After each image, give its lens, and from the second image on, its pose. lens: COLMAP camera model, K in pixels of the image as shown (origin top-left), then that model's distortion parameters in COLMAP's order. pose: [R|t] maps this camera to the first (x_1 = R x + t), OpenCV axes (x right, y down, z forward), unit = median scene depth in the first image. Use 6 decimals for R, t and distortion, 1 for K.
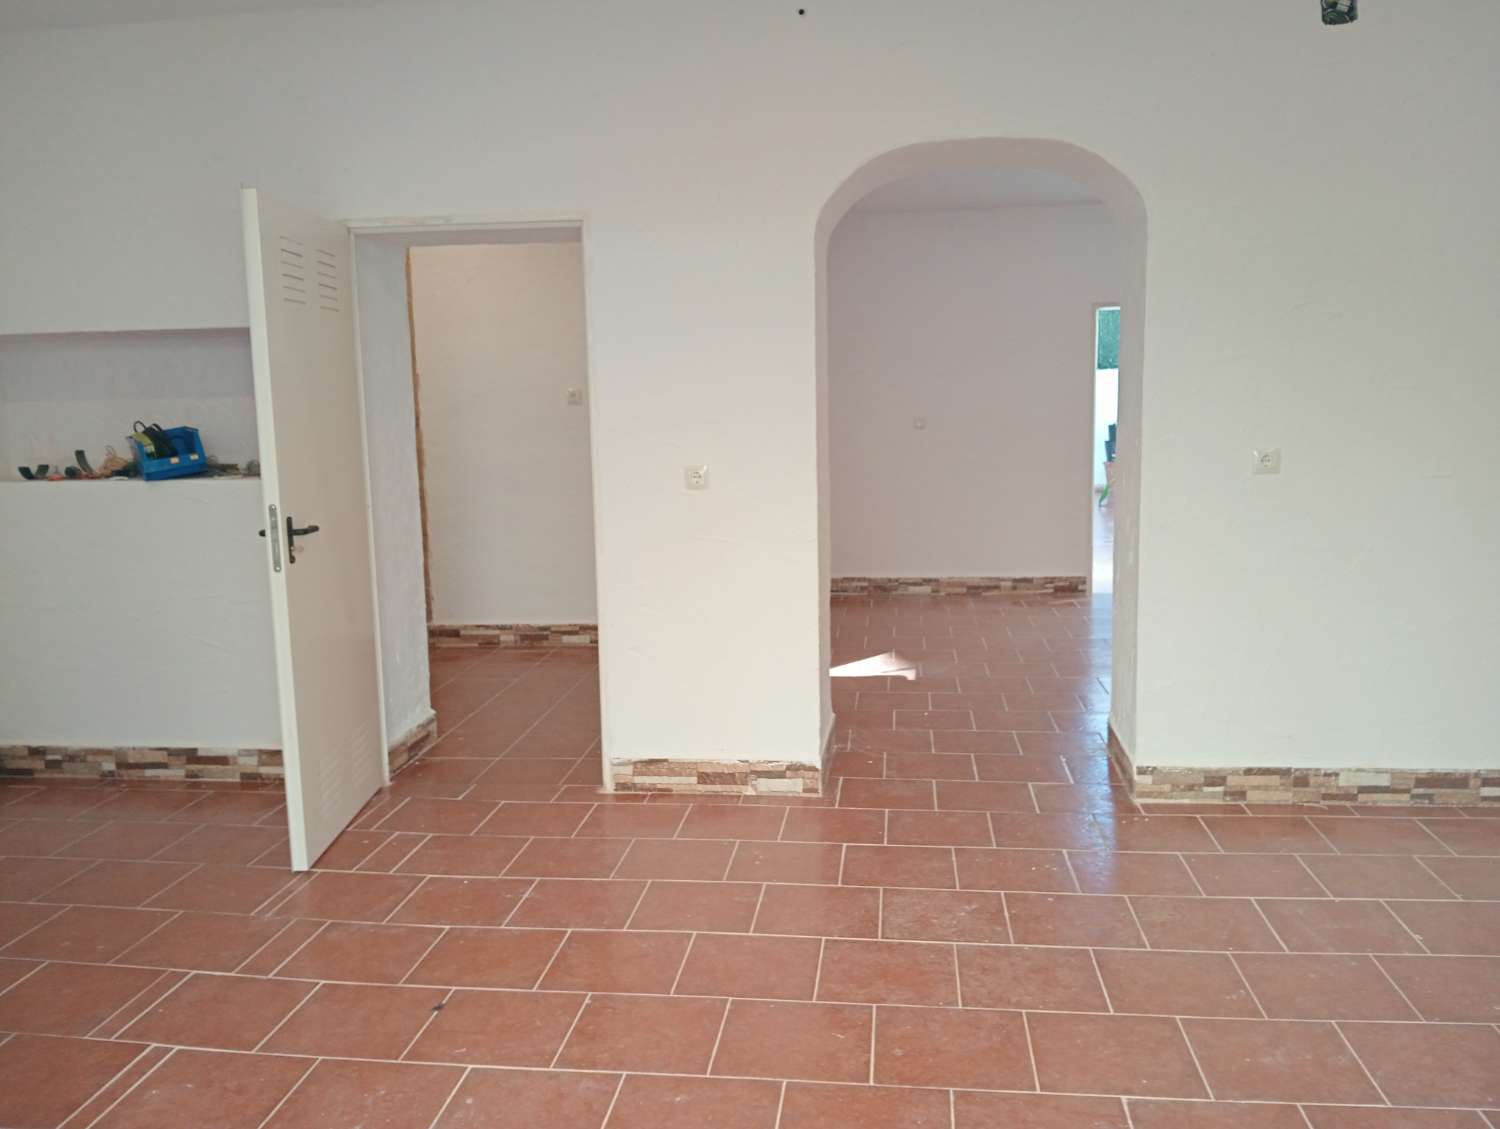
lens RADIAL K [[1234.2, 0, 742.9], [0, 1234.2, 560.9], [0, 0, 1]] dist [0.034483, -0.079199]
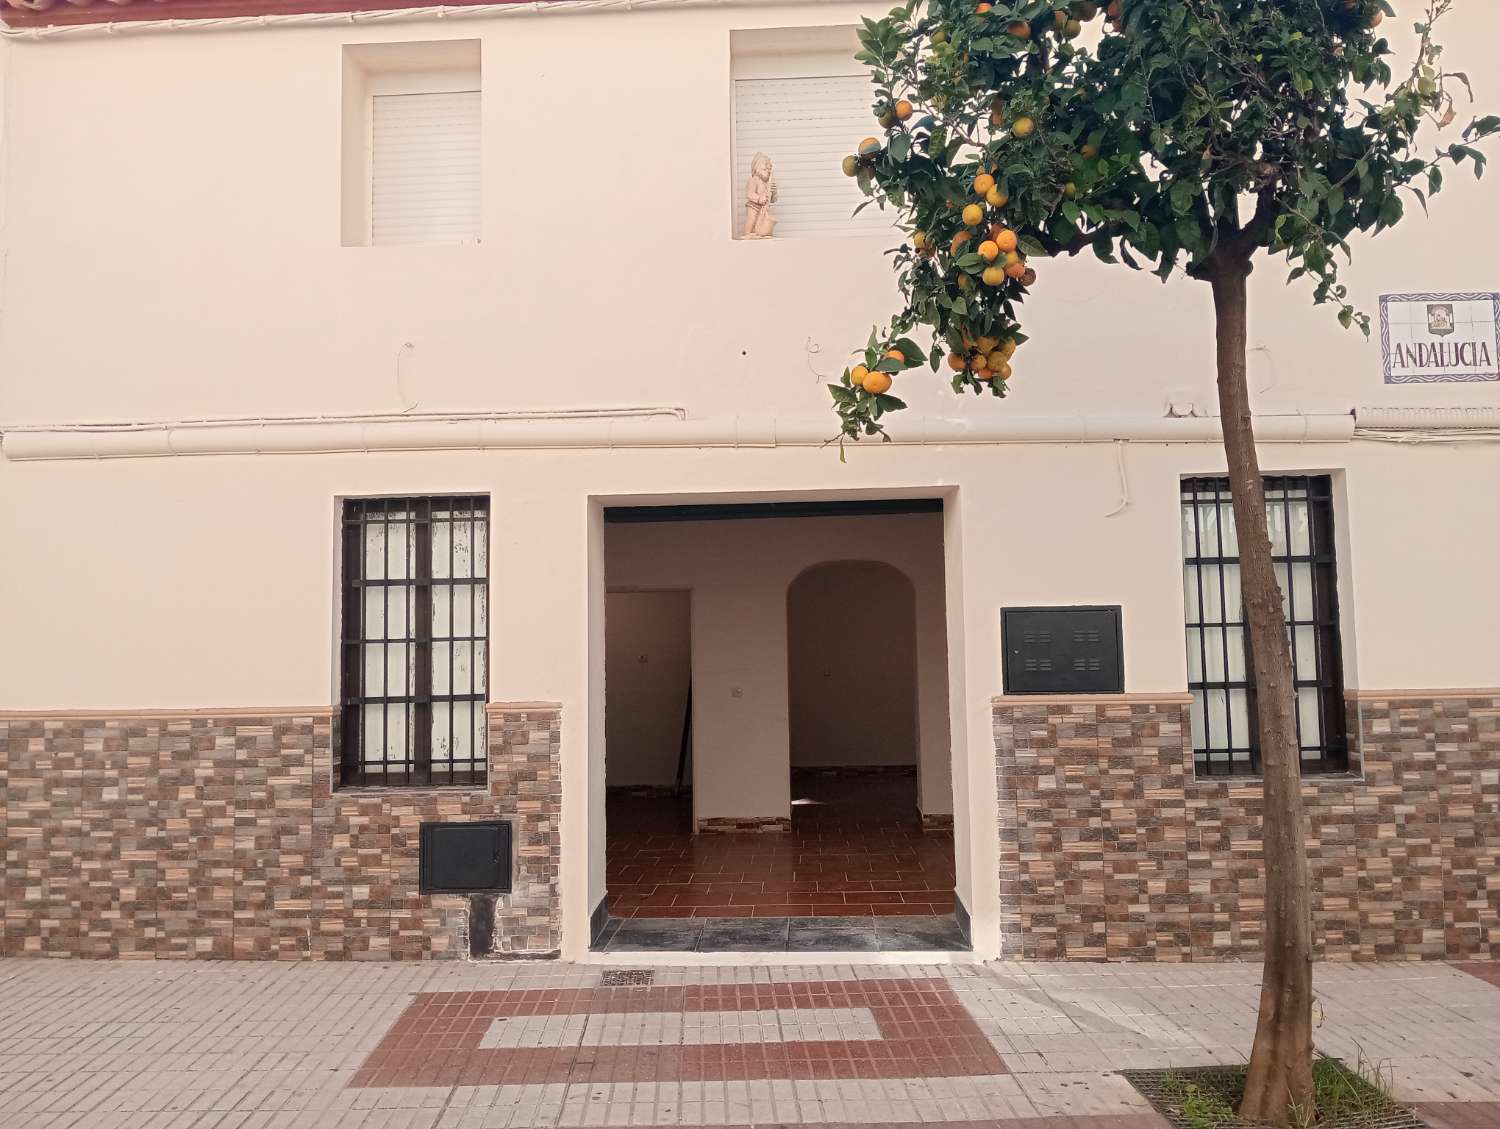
lens RADIAL K [[1234.2, 0, 744.4], [0, 1234.2, 556.4], [0, 0, 1]] dist [0.034483, -0.079199]
pose [[0.996910, 0.011357, 0.077731, -0.107509], [0.005388, 0.977281, -0.211880, 0.090959], [-0.078371, 0.211644, 0.974199, -0.694747]]
